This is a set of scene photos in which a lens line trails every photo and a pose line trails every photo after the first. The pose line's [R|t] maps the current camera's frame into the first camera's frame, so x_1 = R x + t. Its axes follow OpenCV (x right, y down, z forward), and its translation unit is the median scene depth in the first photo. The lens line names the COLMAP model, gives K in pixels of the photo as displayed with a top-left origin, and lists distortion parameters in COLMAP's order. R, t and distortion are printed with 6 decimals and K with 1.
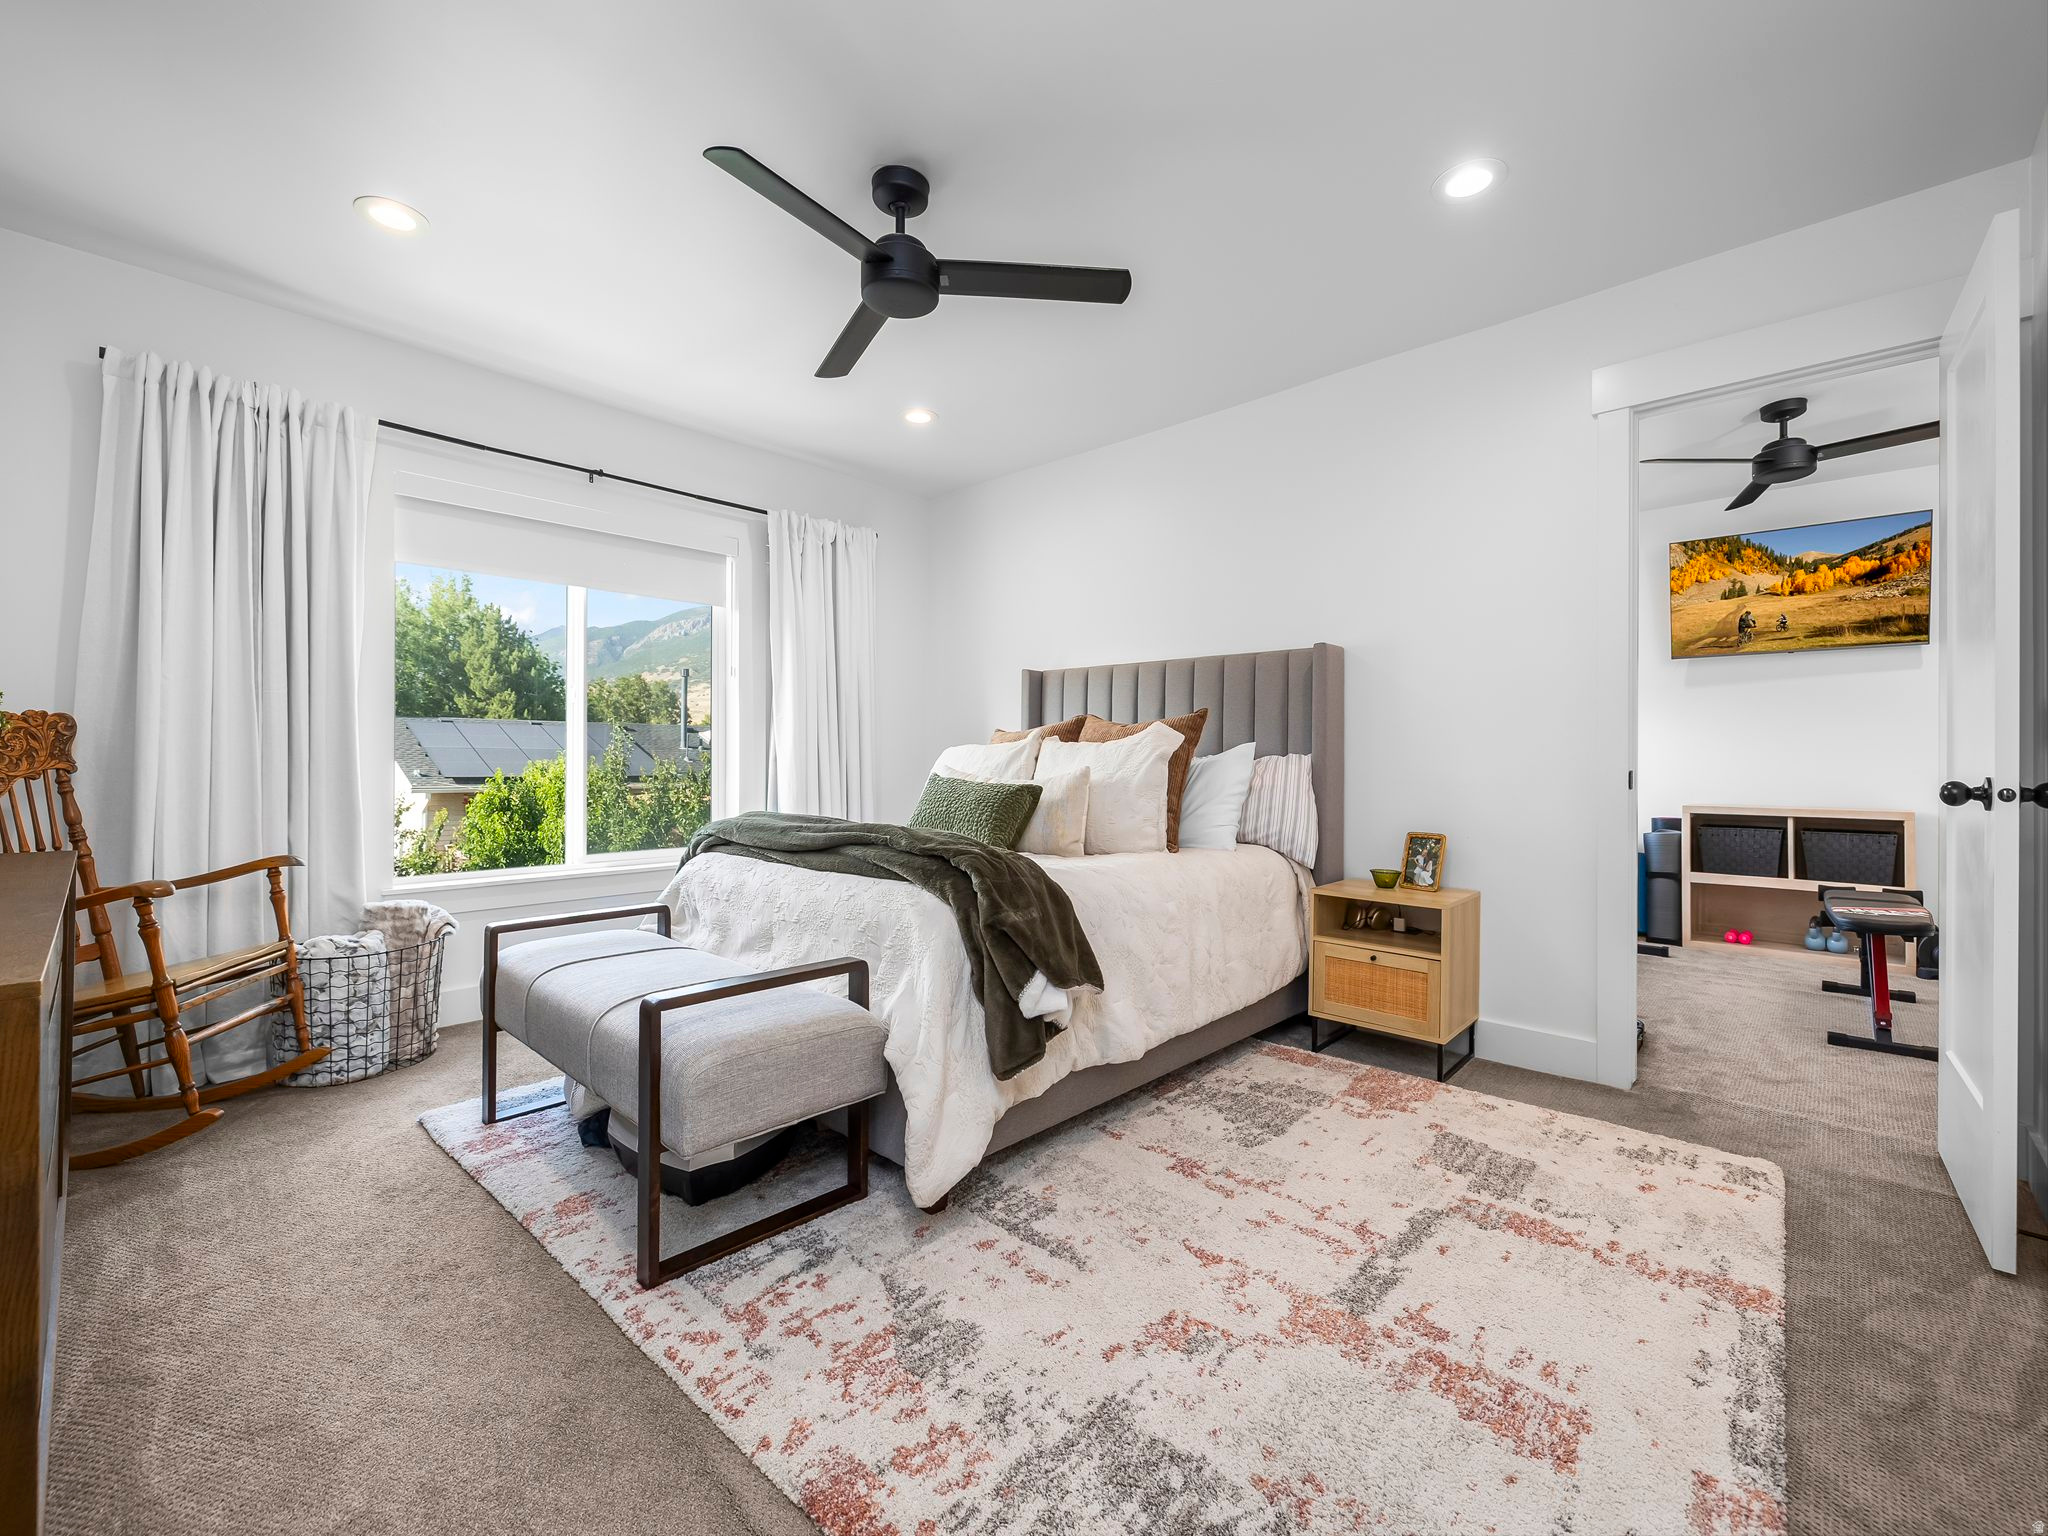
lens RADIAL K [[863.0, 0, 981.8], [0, 863.0, 763.0], [0, 0, 1]] dist [-0.000646, 0.000826]
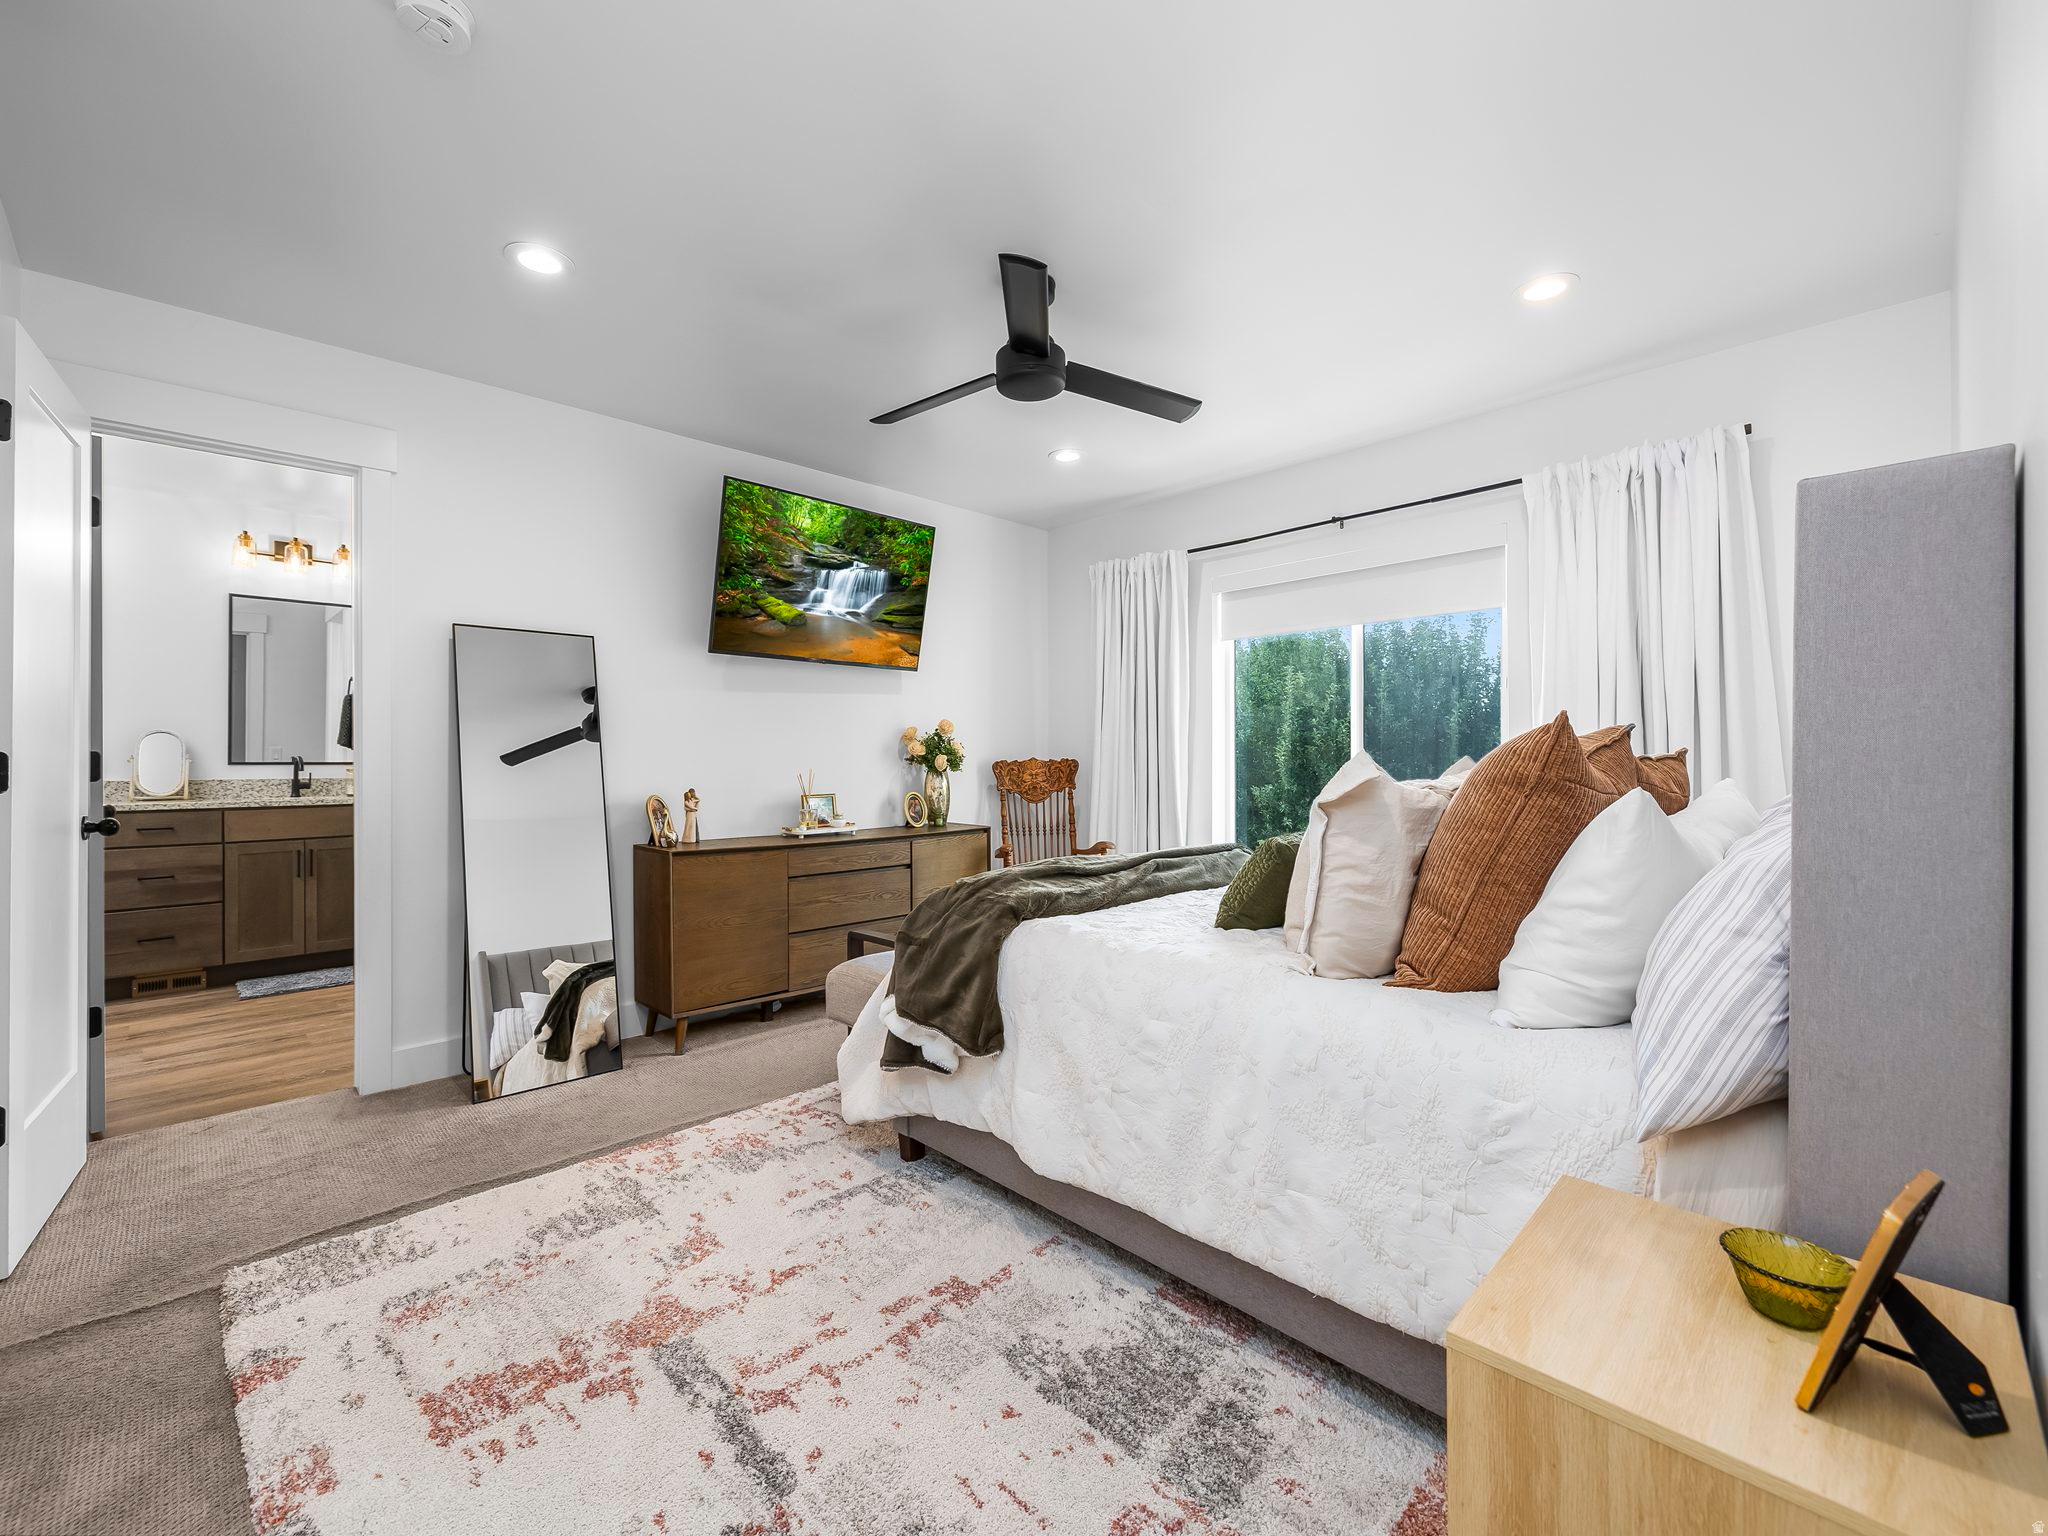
lens RADIAL K [[863.0, 0, 1018.4], [0, 863.0, 755.0], [0, 0, 1]] dist [-0.000646, 0.000826]
pose [[-0.029474, -0.011538, -0.999499, 1.400650], [-0.001008, 0.999933, -0.011513, -0.064487], [0.999565, 0.000668, -0.029484, 1.393204]]
